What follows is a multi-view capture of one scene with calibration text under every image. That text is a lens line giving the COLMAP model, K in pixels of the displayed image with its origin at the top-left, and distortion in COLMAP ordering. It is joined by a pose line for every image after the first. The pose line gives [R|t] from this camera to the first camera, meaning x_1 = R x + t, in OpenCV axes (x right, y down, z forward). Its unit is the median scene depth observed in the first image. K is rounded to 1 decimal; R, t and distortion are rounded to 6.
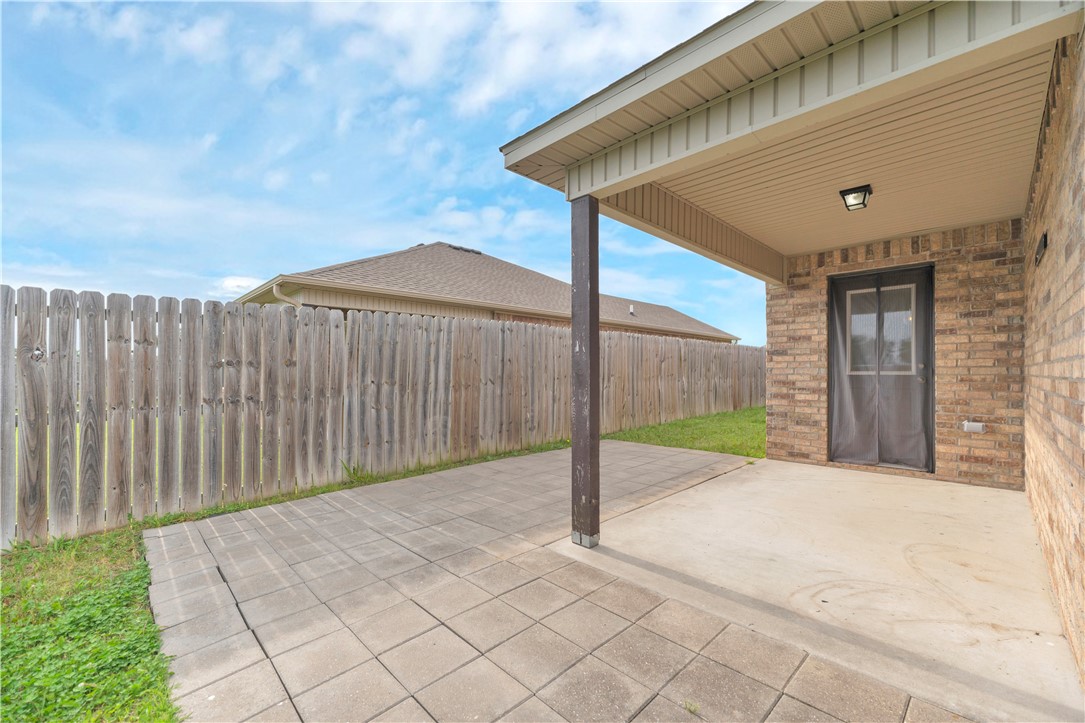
lens RADIAL K [[441.7, 0, 542.3], [0, 441.7, 361.1], [0, 0, 1]] dist [0.000585, -0.000016]
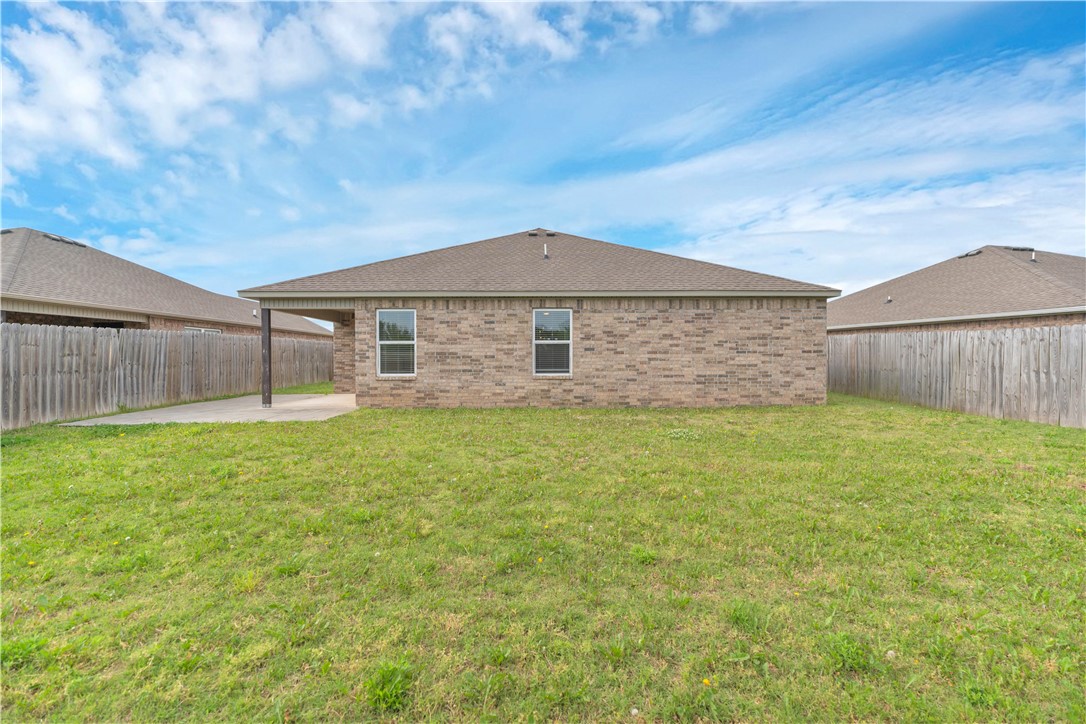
lens RADIAL K [[442.1, 0, 542.8], [0, 442.1, 361.6], [0, 0, 1]] dist [0.000585, -0.000016]
pose [[0.682829, -0.008061, 0.730533, -0.564882], [-0.014140, 0.999606, 0.024247, -0.037579], [-0.730441, -0.026887, 0.682446, -1.741645]]
